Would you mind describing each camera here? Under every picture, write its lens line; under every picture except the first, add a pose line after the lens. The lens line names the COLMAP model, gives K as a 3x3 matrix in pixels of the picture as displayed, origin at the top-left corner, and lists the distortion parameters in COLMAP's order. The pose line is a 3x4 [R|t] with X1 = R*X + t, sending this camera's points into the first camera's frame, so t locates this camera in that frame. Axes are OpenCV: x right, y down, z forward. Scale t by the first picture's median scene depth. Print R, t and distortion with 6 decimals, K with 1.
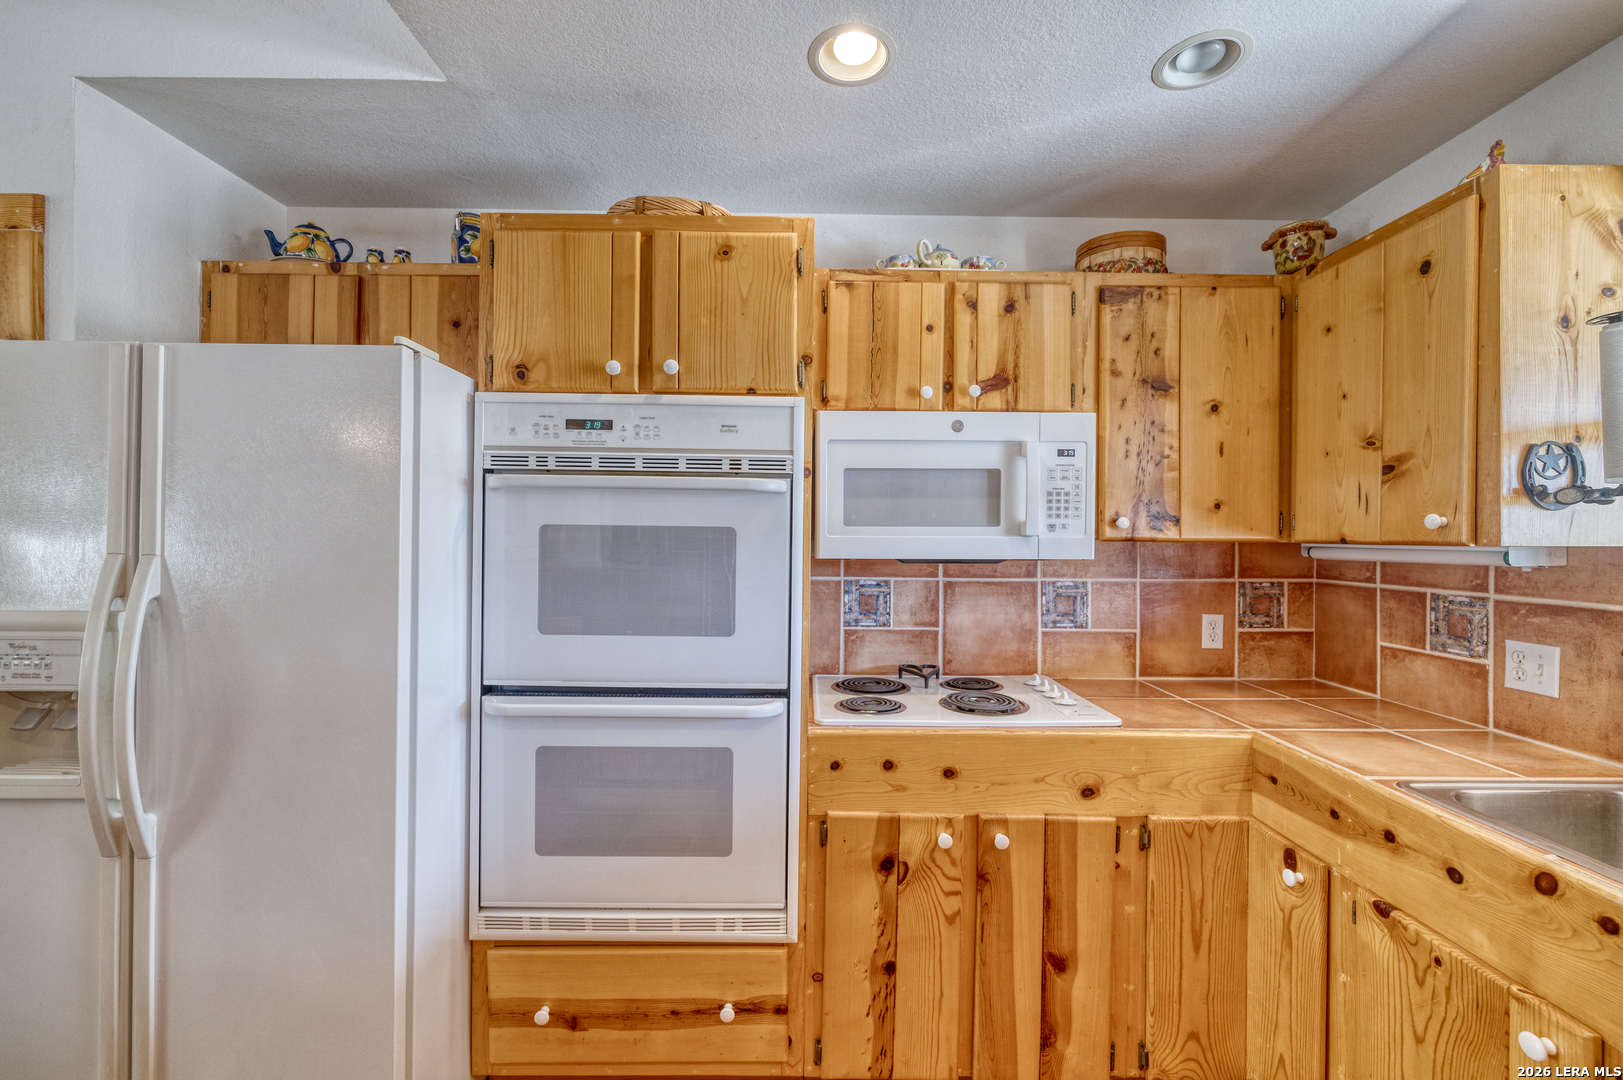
lens RADIAL K [[680.9, 0, 813.8], [0, 680.9, 534.7], [0, 0, 1]] dist [-0.002224, 0.000249]
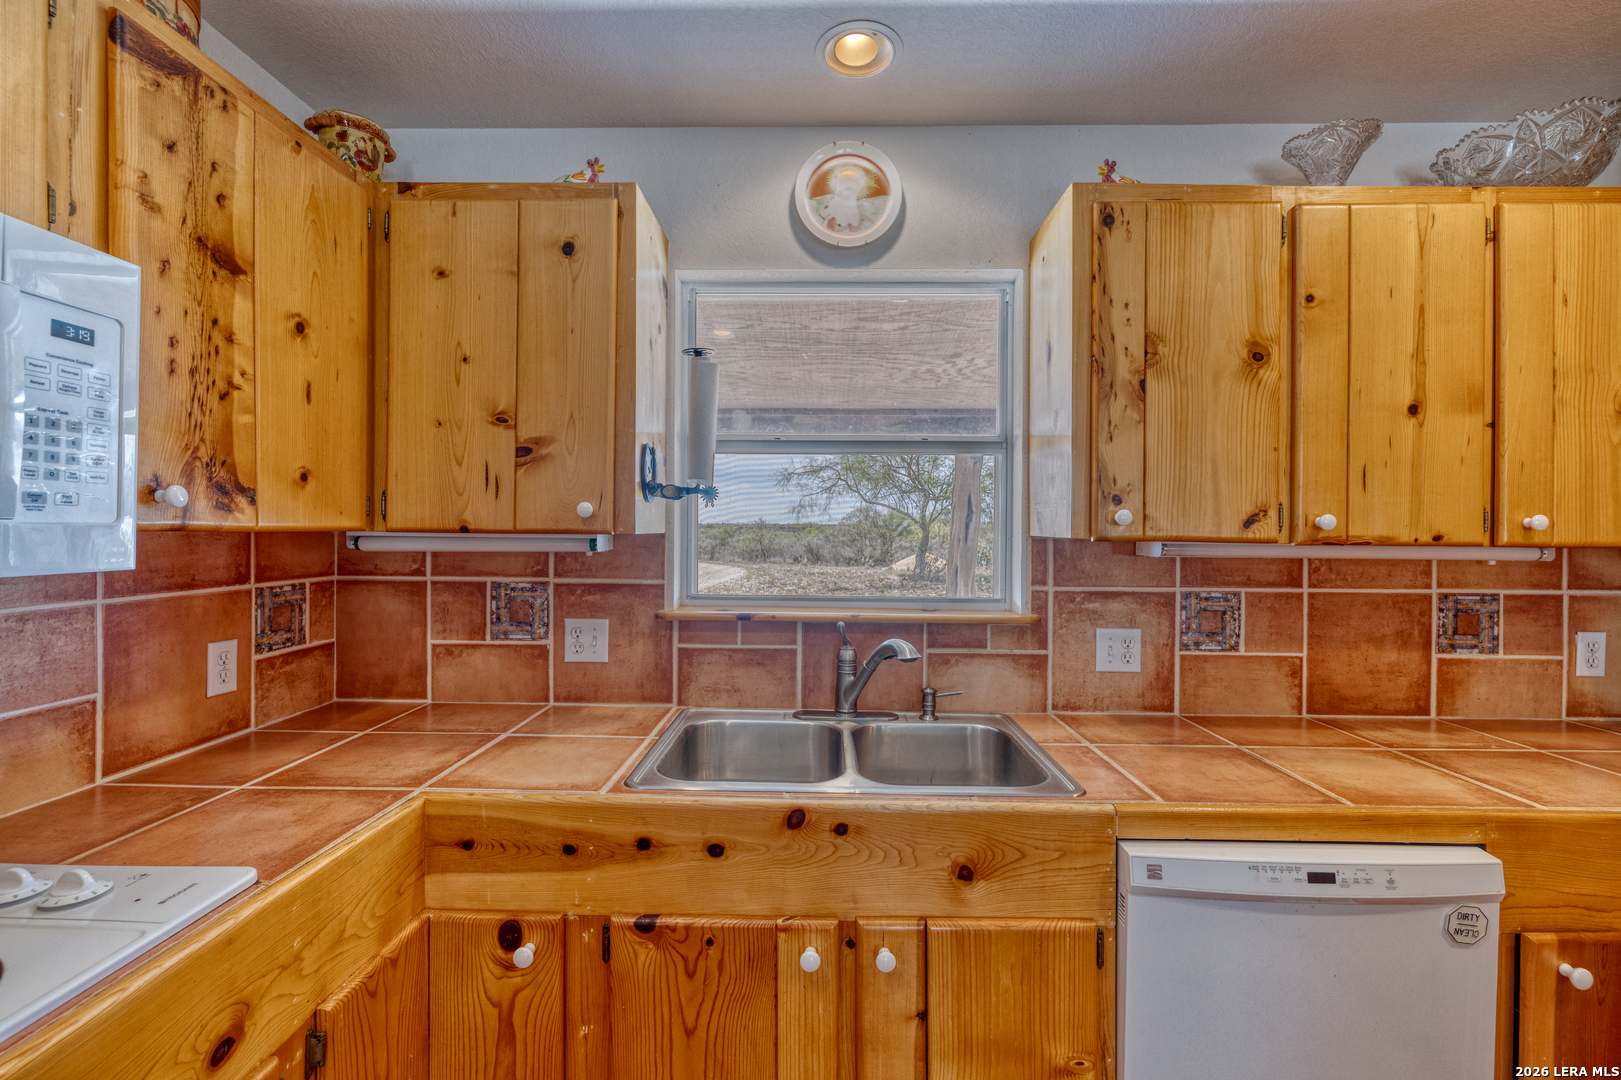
lens RADIAL K [[680.0, 0, 812.8], [0, 680.0, 534.7], [0, 0, 1]] dist [-0.002224, 0.000249]
pose [[0.034144, -0.013098, 0.999331, -0.053165], [-0.009498, 0.999865, 0.013429, 0.000387], [-0.999372, -0.009950, 0.034015, 0.489149]]
